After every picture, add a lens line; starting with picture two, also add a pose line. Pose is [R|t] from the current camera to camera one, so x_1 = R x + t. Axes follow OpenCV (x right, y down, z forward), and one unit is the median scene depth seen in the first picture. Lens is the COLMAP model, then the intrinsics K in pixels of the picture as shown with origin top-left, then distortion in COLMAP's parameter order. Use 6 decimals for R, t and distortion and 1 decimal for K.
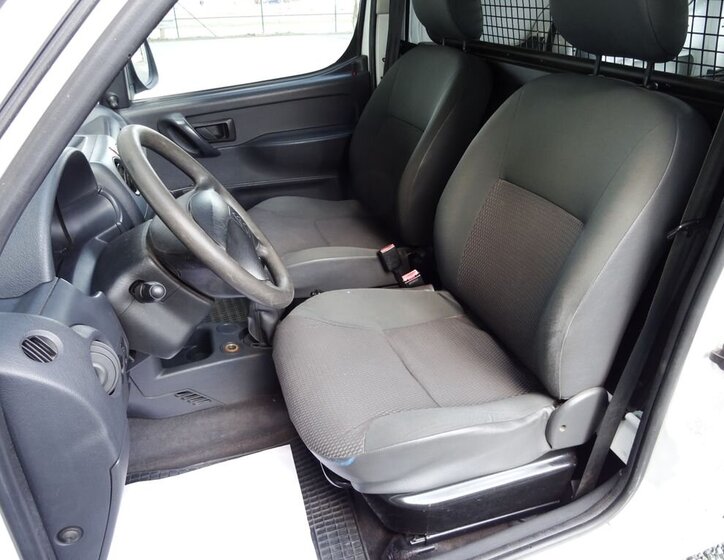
lens RADIAL K [[535.4, 0, 362.0], [0, 535.4, 280.0], [0, 0, 1]] dist [0.008999, 0.004147]
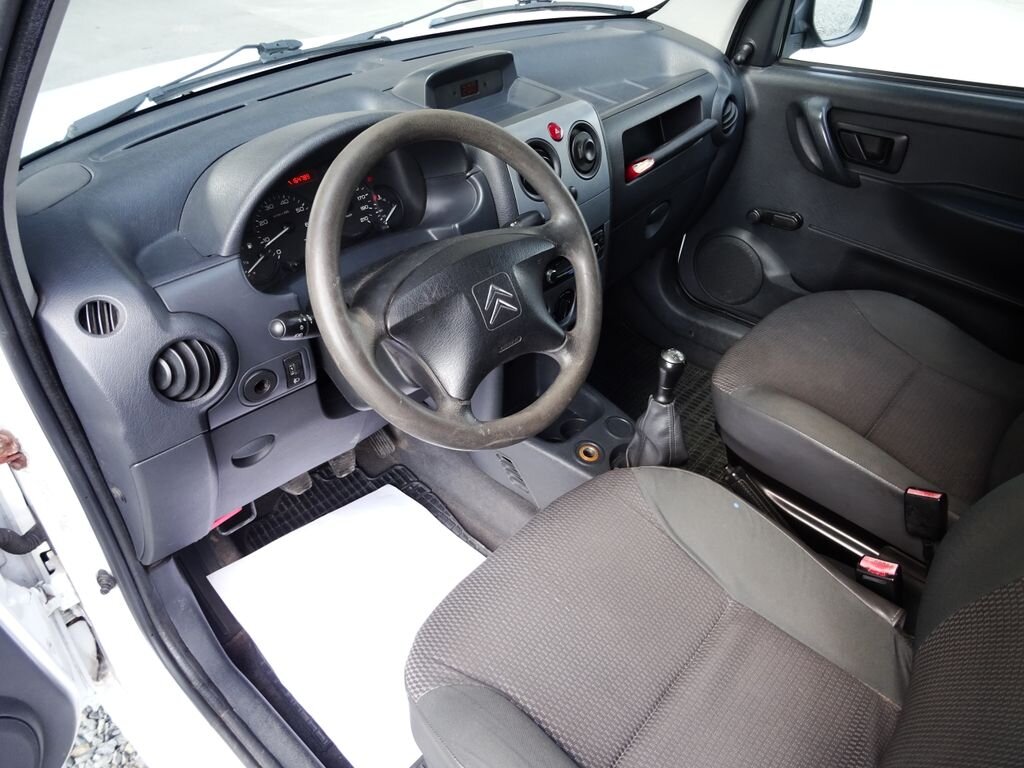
lens RADIAL K [[736.6, 0, 512.0], [0, 736.6, 384.0], [0, 0, 1]] dist [-0.002388, -0.000293]
pose [[0.499589, 0.564744, -0.656867, 0.204452], [-0.457807, 0.815861, 0.353249, -0.172472], [0.735407, 0.124239, 0.666139, 0.213783]]
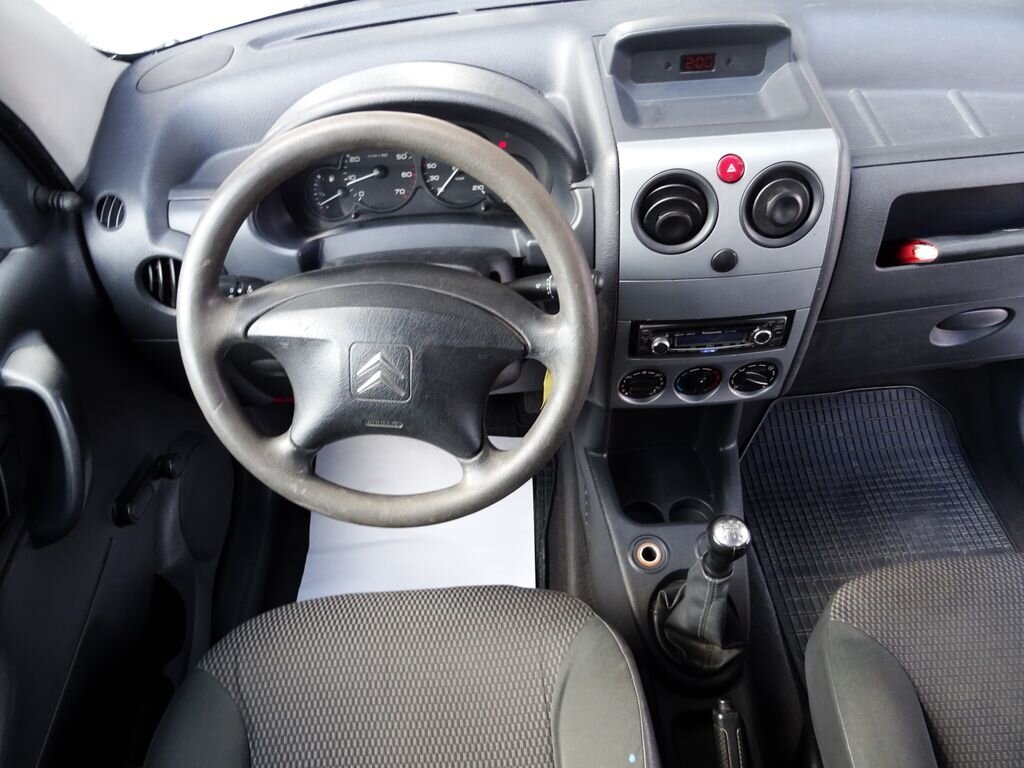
lens RADIAL K [[736.6, 0, 512.0], [0, 736.6, 384.0], [0, 0, 1]] dist [-0.002388, -0.000293]
pose [[-0.273181, 0.757109, -0.593429, 0.079231], [-0.424012, 0.458964, 0.780747, -0.358920], [0.863473, 0.464906, 0.195643, 0.485382]]
